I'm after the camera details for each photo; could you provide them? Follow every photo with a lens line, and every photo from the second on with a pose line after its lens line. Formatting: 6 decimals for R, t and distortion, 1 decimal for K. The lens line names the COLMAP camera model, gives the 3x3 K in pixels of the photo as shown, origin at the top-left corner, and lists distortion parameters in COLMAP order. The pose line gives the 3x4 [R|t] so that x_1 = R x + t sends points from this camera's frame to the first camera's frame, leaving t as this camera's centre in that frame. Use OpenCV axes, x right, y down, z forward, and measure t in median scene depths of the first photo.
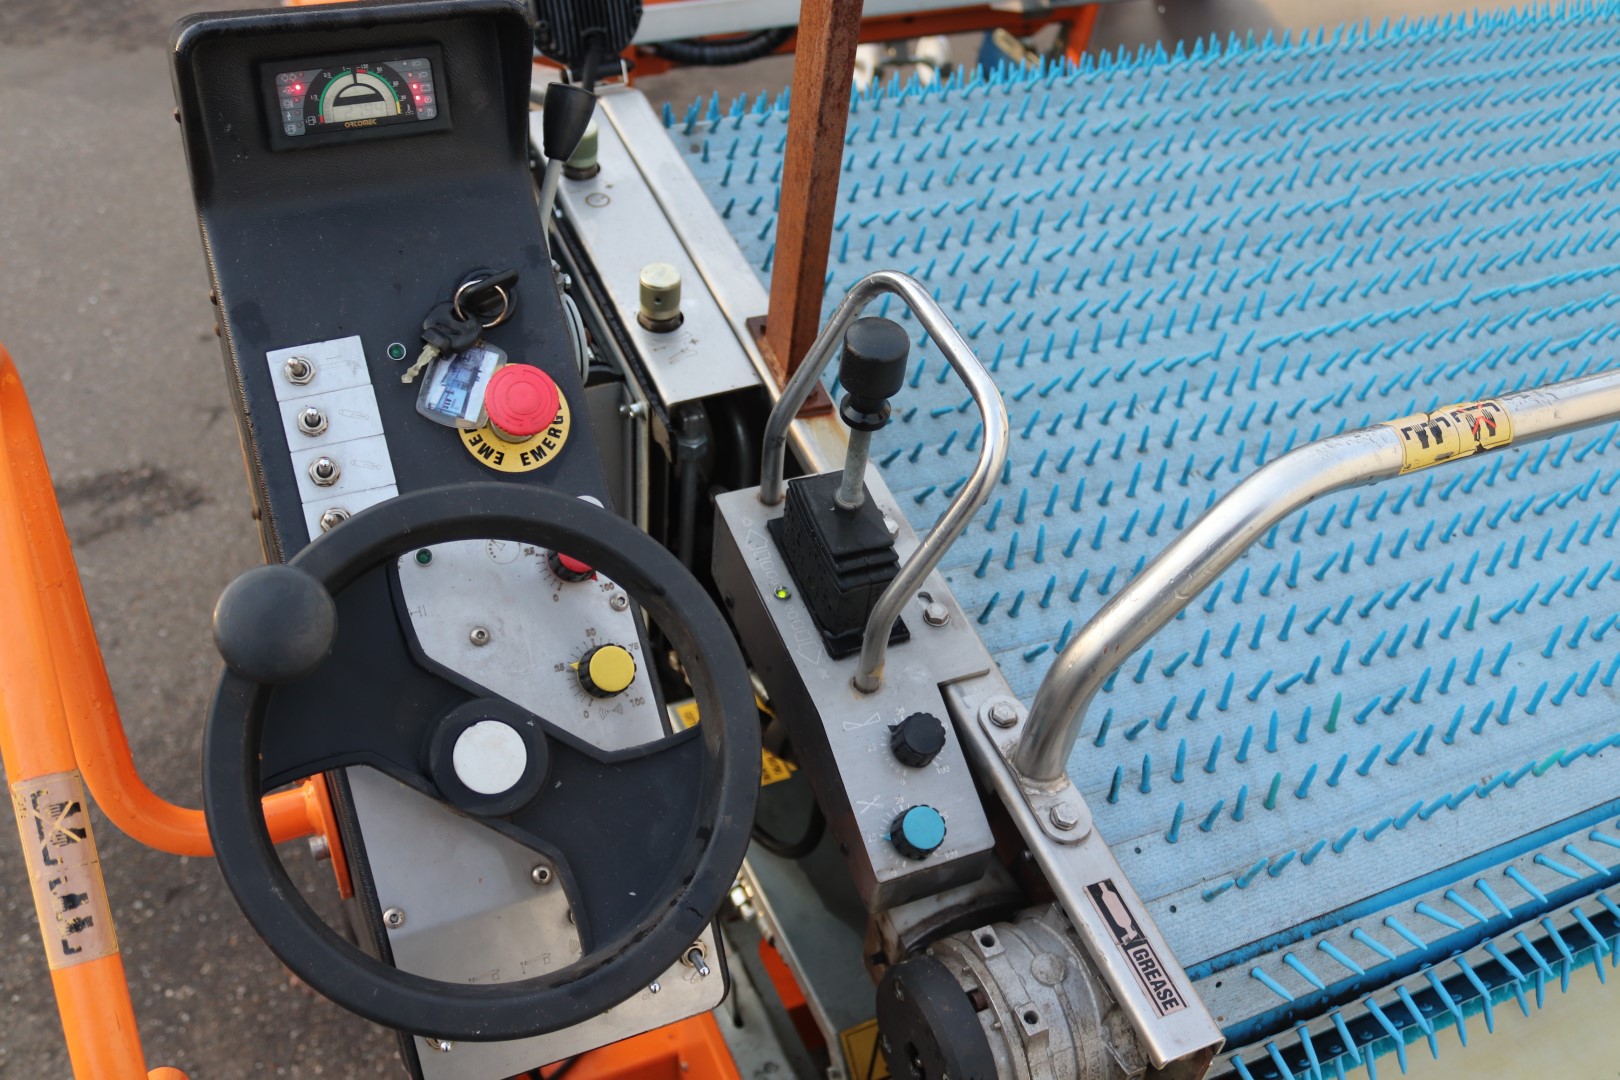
lens RADIAL K [[1512.6, 0, 810.0], [0, 1512.6, 540.0], [0, 0, 1]] dist [-0.136773, 0.104938]
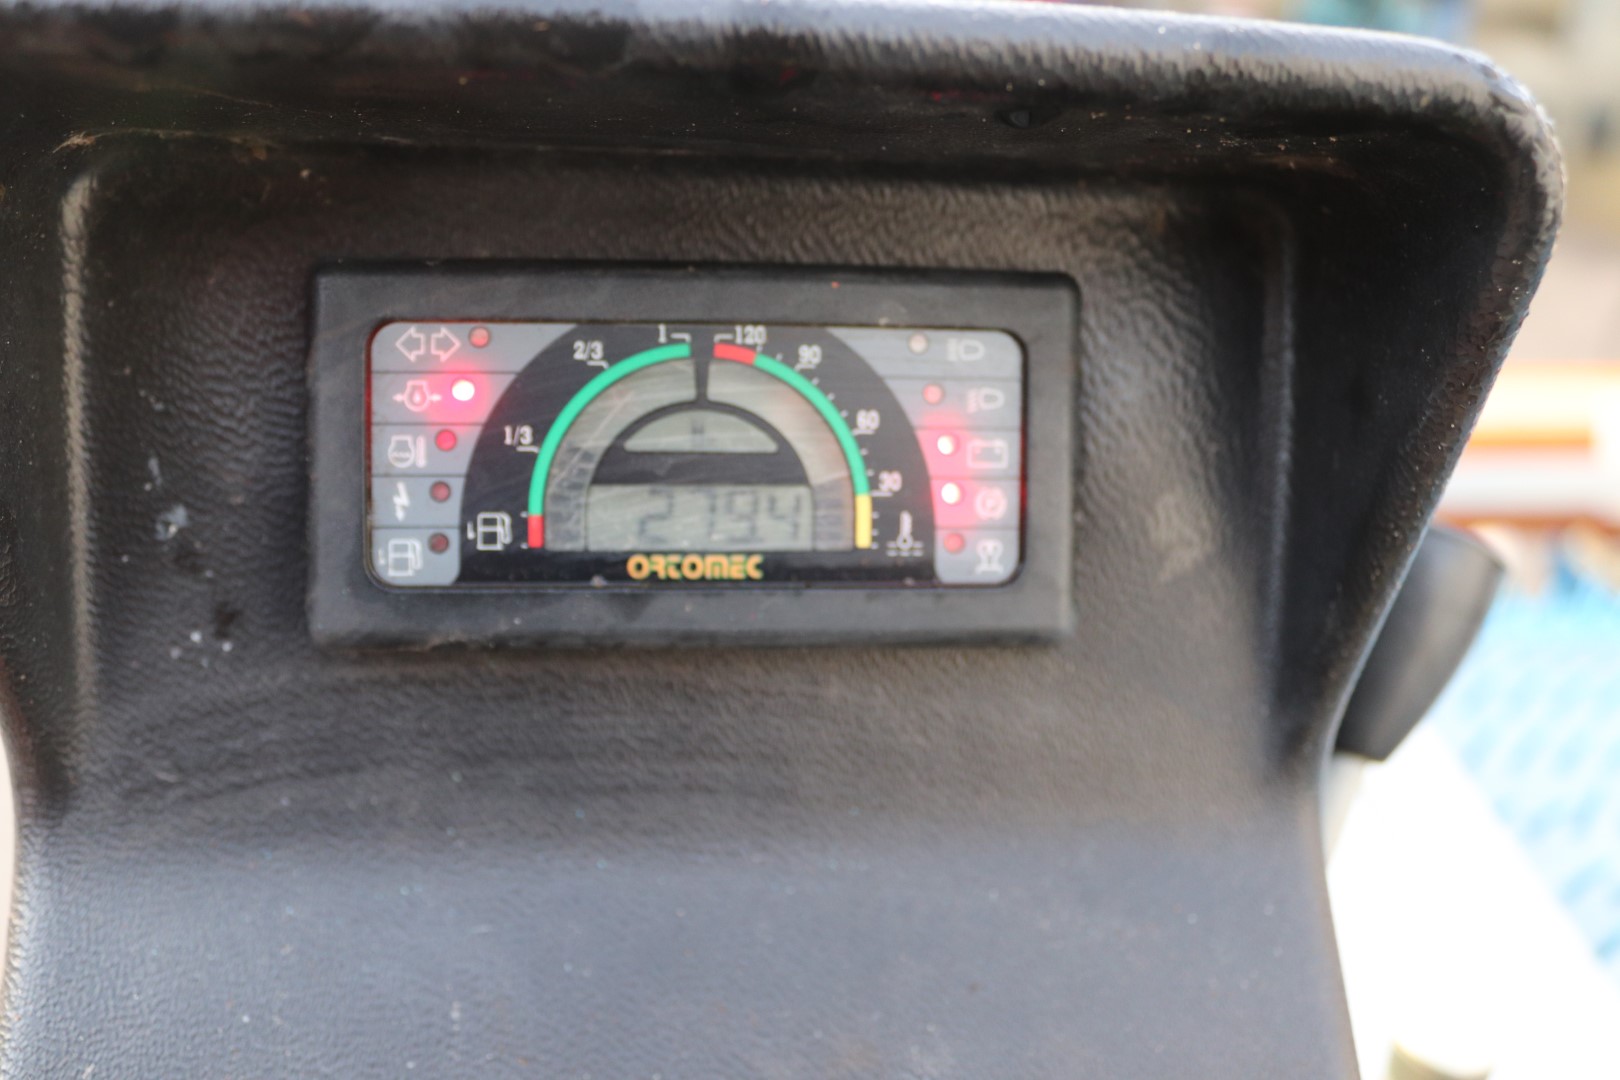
lens RADIAL K [[1512.6, 0, 810.0], [0, 1512.6, 540.0], [0, 0, 1]] dist [-0.136773, 0.104938]
pose [[0.993656, 0.095923, -0.058710, -0.272857], [-0.109272, 0.946946, -0.302246, -0.216360], [0.026603, 0.306744, 0.951420, 0.776321]]
